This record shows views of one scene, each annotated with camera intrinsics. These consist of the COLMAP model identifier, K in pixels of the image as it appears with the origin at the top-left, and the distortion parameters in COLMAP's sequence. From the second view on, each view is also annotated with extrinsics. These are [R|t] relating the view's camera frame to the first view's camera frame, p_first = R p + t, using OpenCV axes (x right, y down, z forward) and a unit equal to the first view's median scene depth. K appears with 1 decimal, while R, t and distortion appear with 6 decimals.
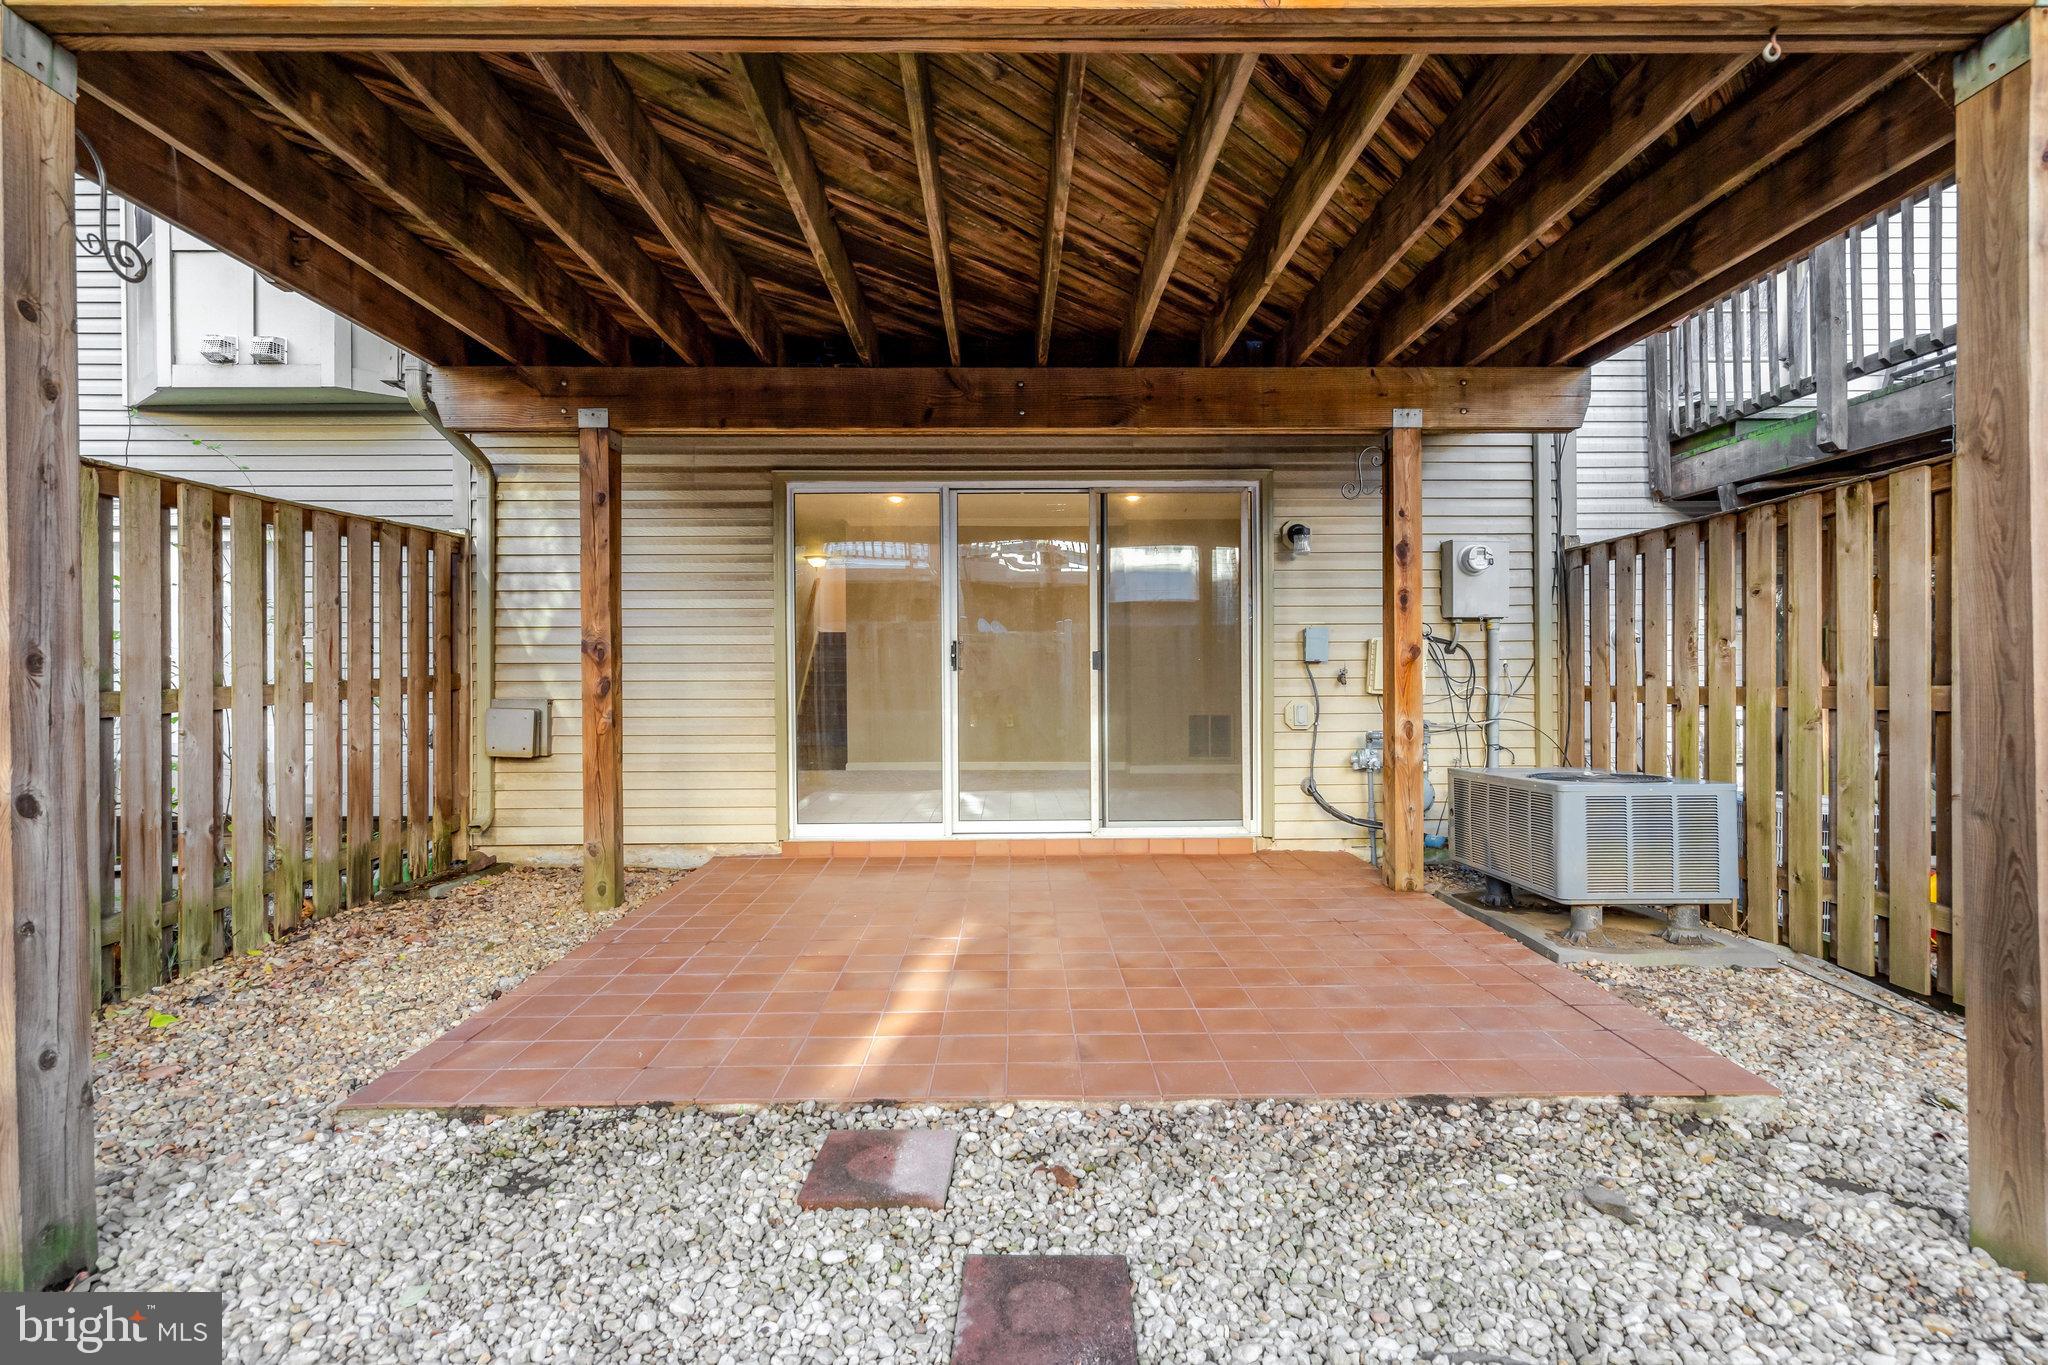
lens RADIAL K [[960.8, 0, 1060.2], [0, 960.8, 687.7], [0, 0, 1]] dist [-0.003119, 0.000619]
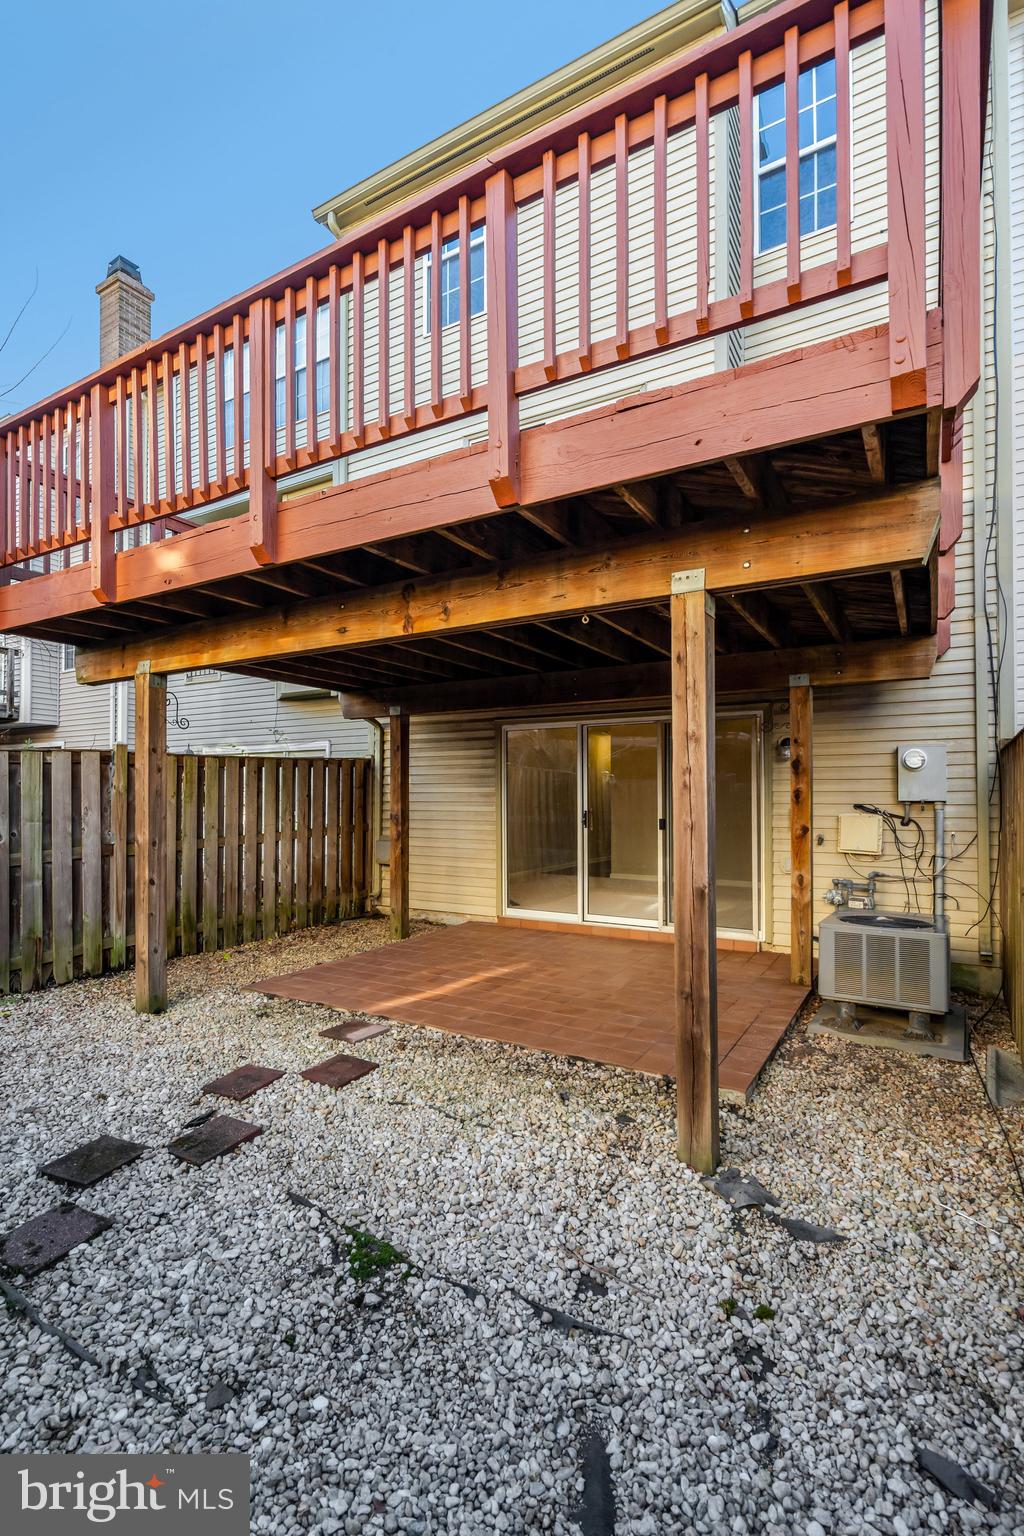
lens RADIAL K [[720.6, 0, 502.2], [0, 720.6, 801.4], [0, 0, 1]] dist [-0.003119, 0.000619]
pose [[0.848632, 0.009083, -0.528906, 0.843201], [-0.013683, 0.999895, -0.004783, -0.105951], [0.528807, 0.011296, 0.848667, -0.360211]]
